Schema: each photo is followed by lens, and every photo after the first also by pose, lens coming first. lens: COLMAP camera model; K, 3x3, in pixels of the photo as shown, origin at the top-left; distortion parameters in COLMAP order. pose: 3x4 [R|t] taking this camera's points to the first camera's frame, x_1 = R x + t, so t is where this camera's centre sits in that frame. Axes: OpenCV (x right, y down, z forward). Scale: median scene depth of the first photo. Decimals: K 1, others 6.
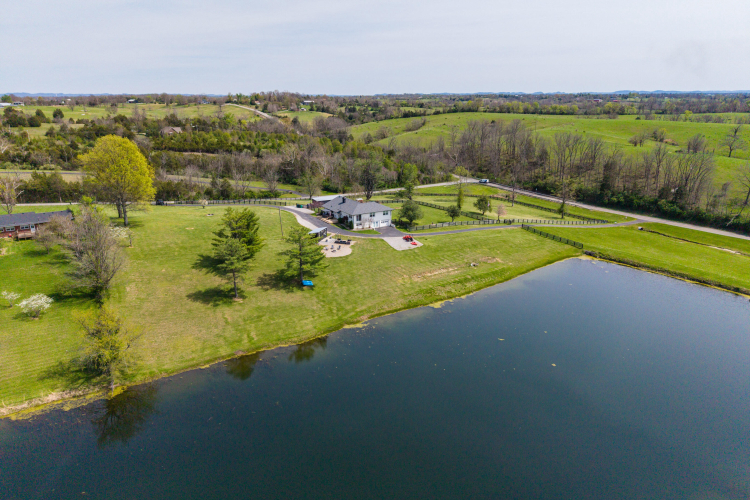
lens RADIAL K [[513.2, 0, 375.0], [0, 513.2, 250.0], [0, 0, 1]] dist [-0.000036, 0.000042]
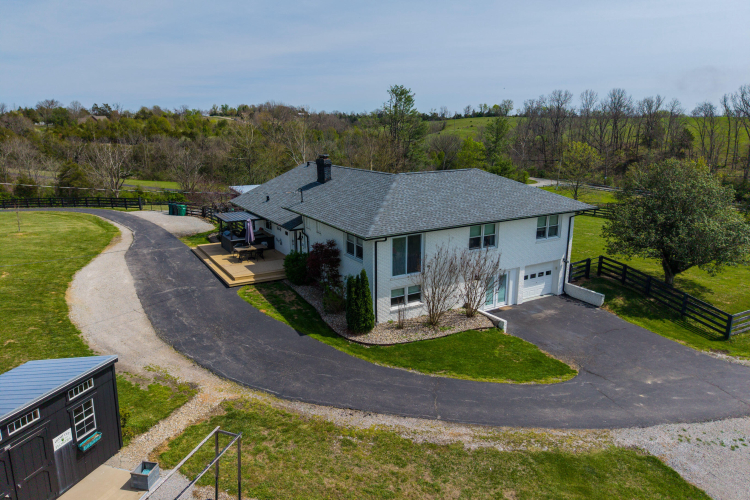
lens RADIAL K [[513.2, 0, 375.0], [0, 513.2, 250.0], [0, 0, 1]] dist [-0.000036, 0.000042]
pose [[1.000000, -0.000796, -0.000299, -0.040252], [0.000779, 0.998589, -0.053106, -0.054212], [0.000341, 0.053105, 0.998589, 0.818858]]
